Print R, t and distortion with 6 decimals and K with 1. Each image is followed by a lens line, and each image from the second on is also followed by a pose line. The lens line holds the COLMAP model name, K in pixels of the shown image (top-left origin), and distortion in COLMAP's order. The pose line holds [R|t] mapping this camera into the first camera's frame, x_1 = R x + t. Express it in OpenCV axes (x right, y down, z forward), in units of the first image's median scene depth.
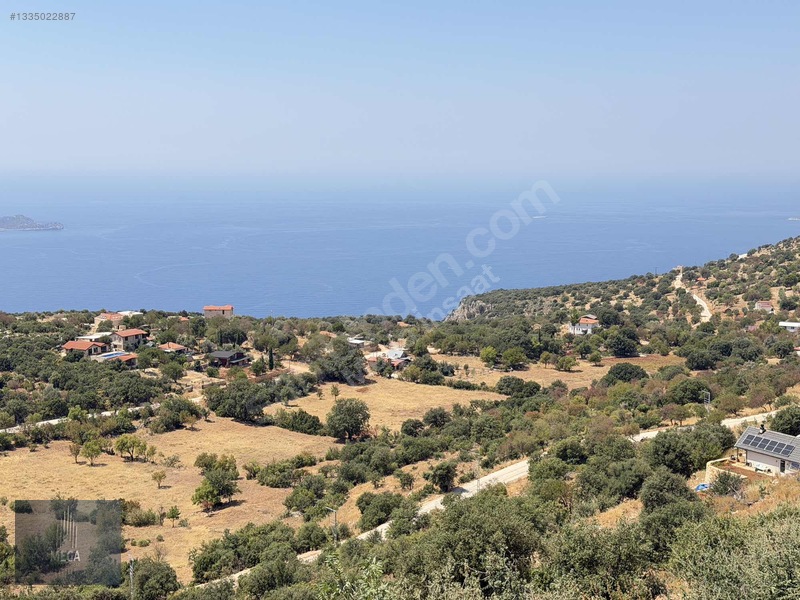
lens RADIAL K [[1141.1, 0, 387.8], [0, 1141.1, 302.9], [0, 0, 1]] dist [0.167315, -0.128950]
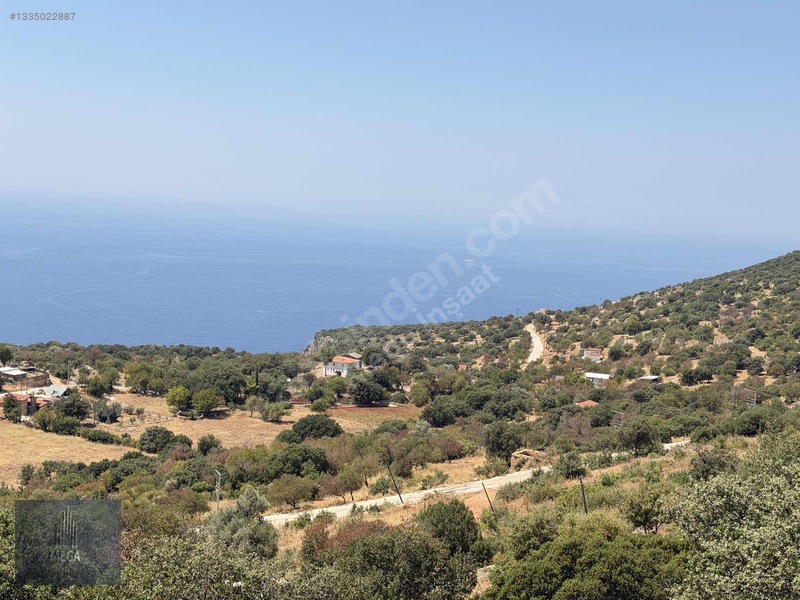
lens RADIAL K [[1140.8, 0, 403.6], [0, 1140.8, 298.6], [0, 0, 1]] dist [0.150879, -0.051199]
pose [[0.997153, 0.050733, 0.055784, 0.204824], [-0.048560, 0.998033, -0.039642, 0.002706], [-0.057686, 0.036820, 0.997656, 0.226054]]
